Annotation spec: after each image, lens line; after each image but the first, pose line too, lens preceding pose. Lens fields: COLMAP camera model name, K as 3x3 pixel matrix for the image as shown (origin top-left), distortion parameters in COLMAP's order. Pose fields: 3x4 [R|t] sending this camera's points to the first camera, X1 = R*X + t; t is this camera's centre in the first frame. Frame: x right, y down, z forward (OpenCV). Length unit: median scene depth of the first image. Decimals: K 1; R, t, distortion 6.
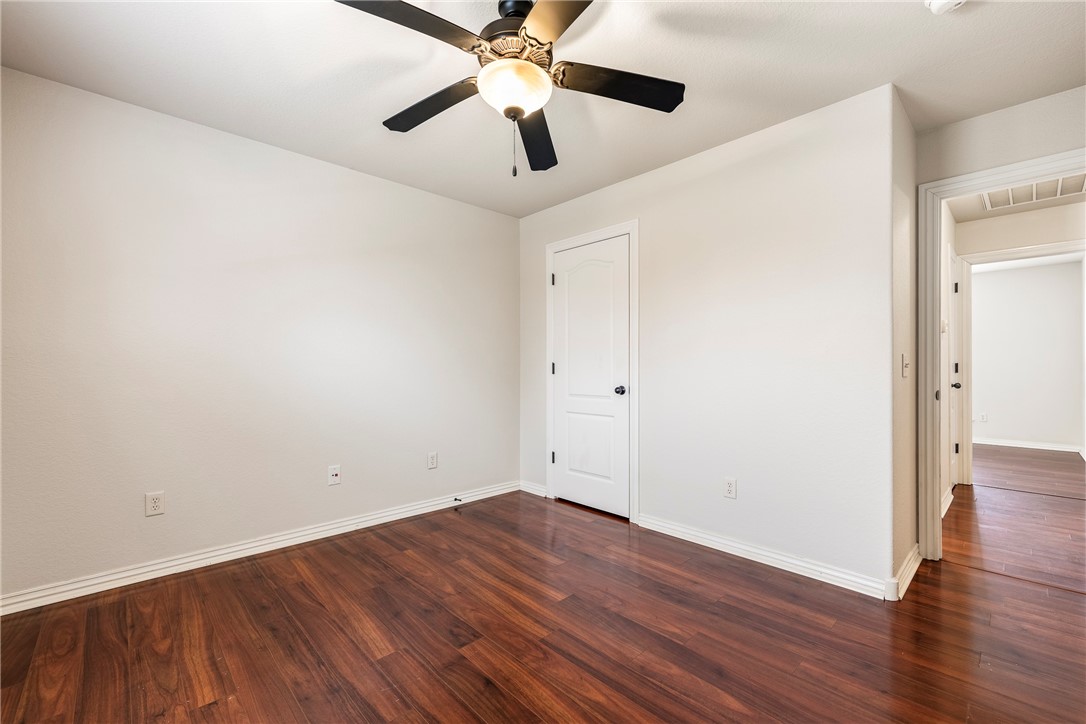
lens RADIAL K [[483.1, 0, 533.7], [0, 483.1, 360.9], [0, 0, 1]] dist [0.000489, 0.000083]
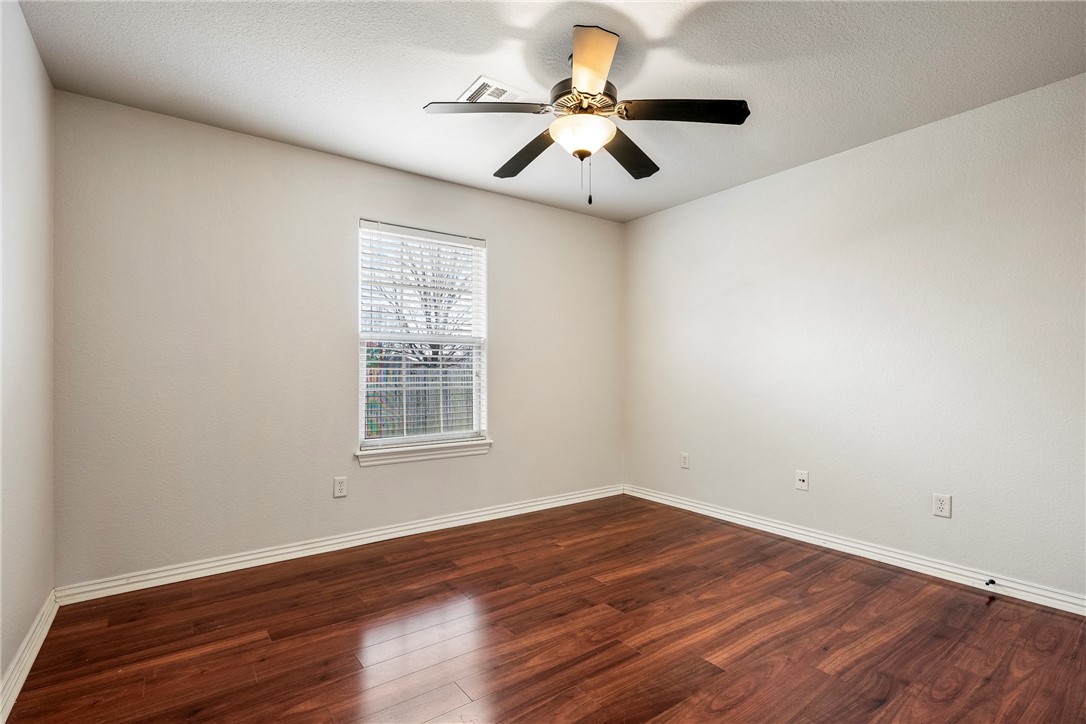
lens RADIAL K [[491.0, 0, 536.9], [0, 491.0, 361.6], [0, 0, 1]] dist [-0.002303, -0.000447]
pose [[-0.138223, -0.019017, -0.990219, 0.793340], [0.015875, 0.999645, -0.021414, 0.007489], [0.990274, -0.018680, -0.137872, 0.727251]]
